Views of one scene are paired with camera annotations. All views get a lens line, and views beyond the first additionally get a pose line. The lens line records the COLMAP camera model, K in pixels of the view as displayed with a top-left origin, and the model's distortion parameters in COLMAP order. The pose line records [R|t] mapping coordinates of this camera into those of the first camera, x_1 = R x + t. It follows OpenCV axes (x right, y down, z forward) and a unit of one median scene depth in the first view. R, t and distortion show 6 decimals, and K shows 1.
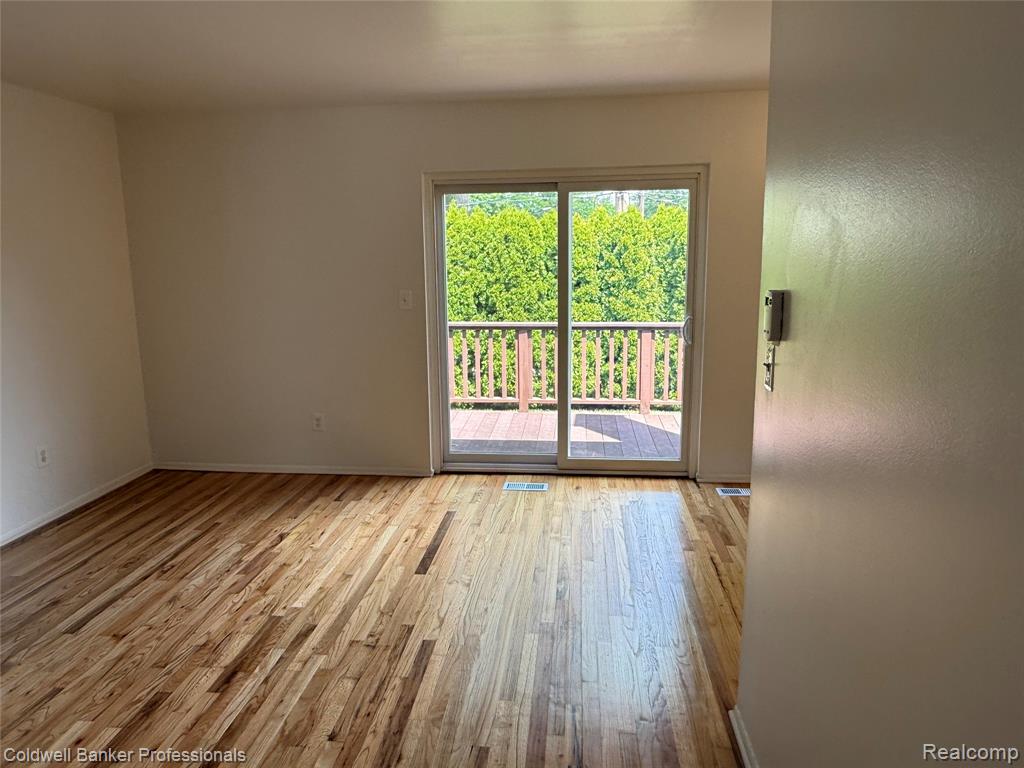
lens RADIAL K [[712.0, 0, 505.5], [0, 712.0, 387.0], [0, 0, 1]] dist [-0.004890, 0.005372]
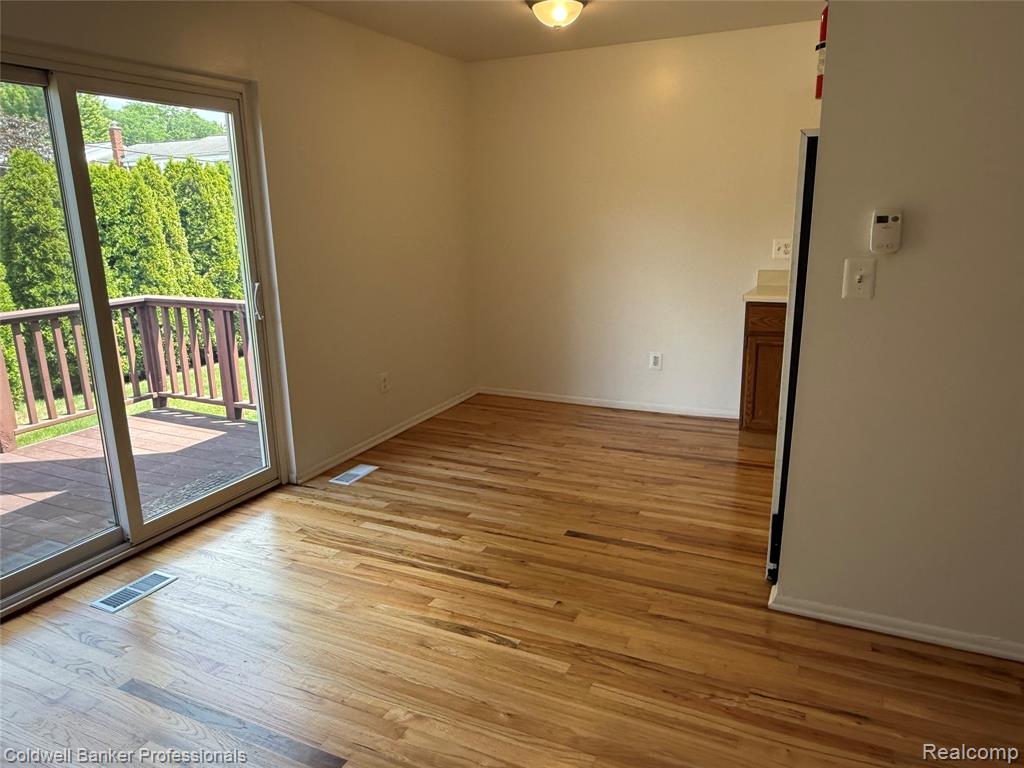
lens RADIAL K [[712.0, 0, 506.7], [0, 712.0, 390.6], [0, 0, 1]] dist [-0.004890, 0.005372]
pose [[0.329777, -0.228982, 0.915868, -0.401609], [0.189840, 0.966406, 0.173261, -0.071581], [-0.924775, 0.116730, 0.362168, 0.501185]]
